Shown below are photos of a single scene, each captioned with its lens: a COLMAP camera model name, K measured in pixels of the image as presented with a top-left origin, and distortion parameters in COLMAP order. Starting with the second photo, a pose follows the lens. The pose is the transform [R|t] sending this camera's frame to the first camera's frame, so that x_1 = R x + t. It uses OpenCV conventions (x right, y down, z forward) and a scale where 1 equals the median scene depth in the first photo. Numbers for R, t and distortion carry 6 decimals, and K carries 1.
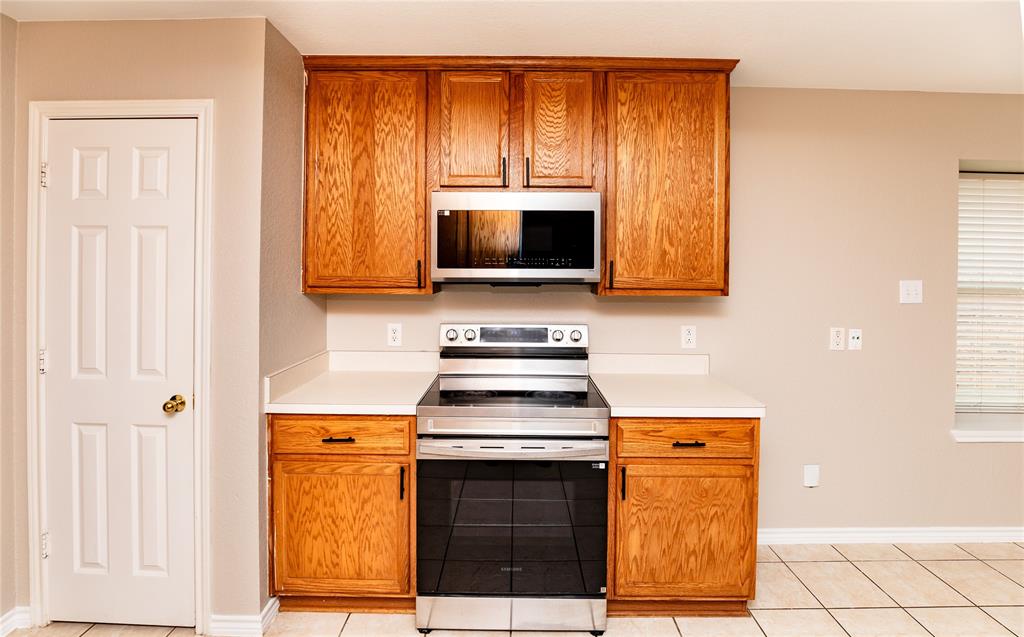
lens RADIAL K [[464.3, 0, 511.2], [0, 464.3, 272.1], [0, 0, 1]] dist [-0.030169, -0.000212]
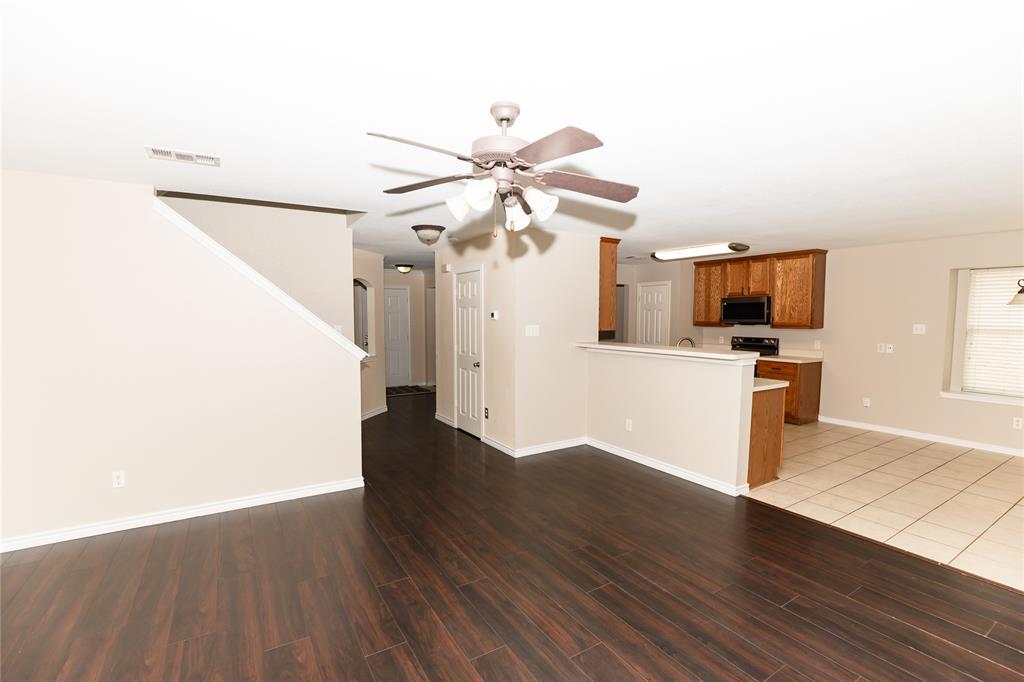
lens RADIAL K [[475.0, 0, 517.1], [0, 475.0, 347.4], [0, 0, 1]] dist [-0.031992, 0.000454]
pose [[0.541528, 0.048036, -0.839309, 2.003457], [-0.005523, 0.998548, 0.053587, 0.022731], [0.840665, -0.024383, 0.541007, -2.273286]]
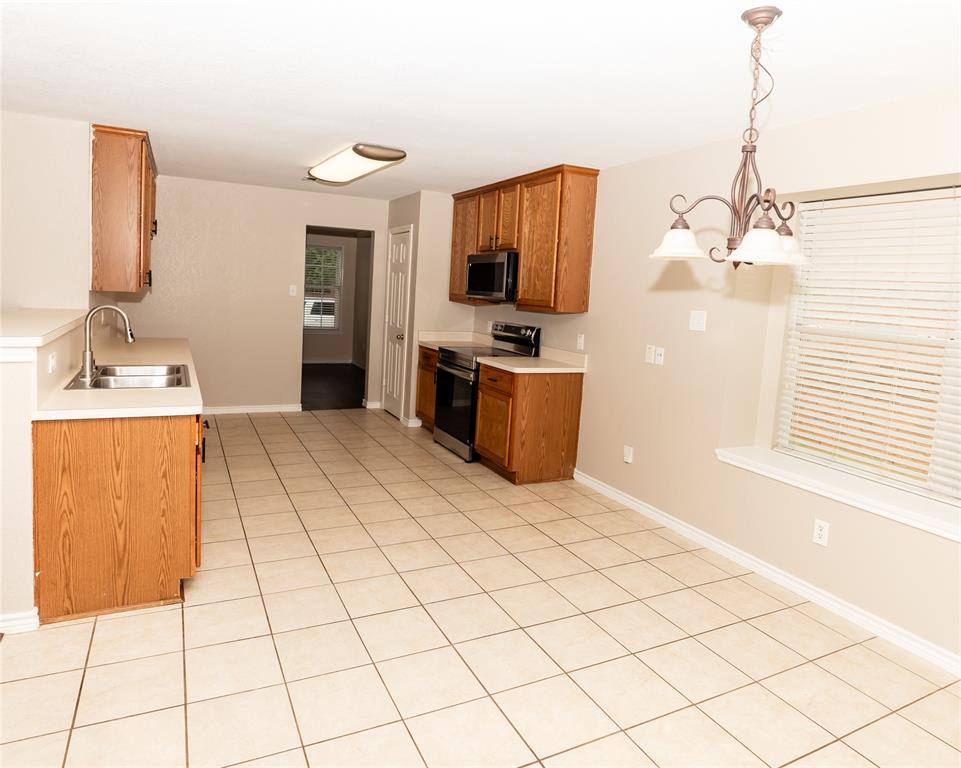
lens RADIAL K [[611.4, 0, 482.3], [0, 611.4, 352.6], [0, 0, 1]] dist [-0.013359, -0.000630]
pose [[0.458094, 0.106203, -0.882537, 2.301611], [-0.058904, 0.994282, 0.089076, 0.020416], [0.886950, 0.011179, 0.461730, -0.235465]]
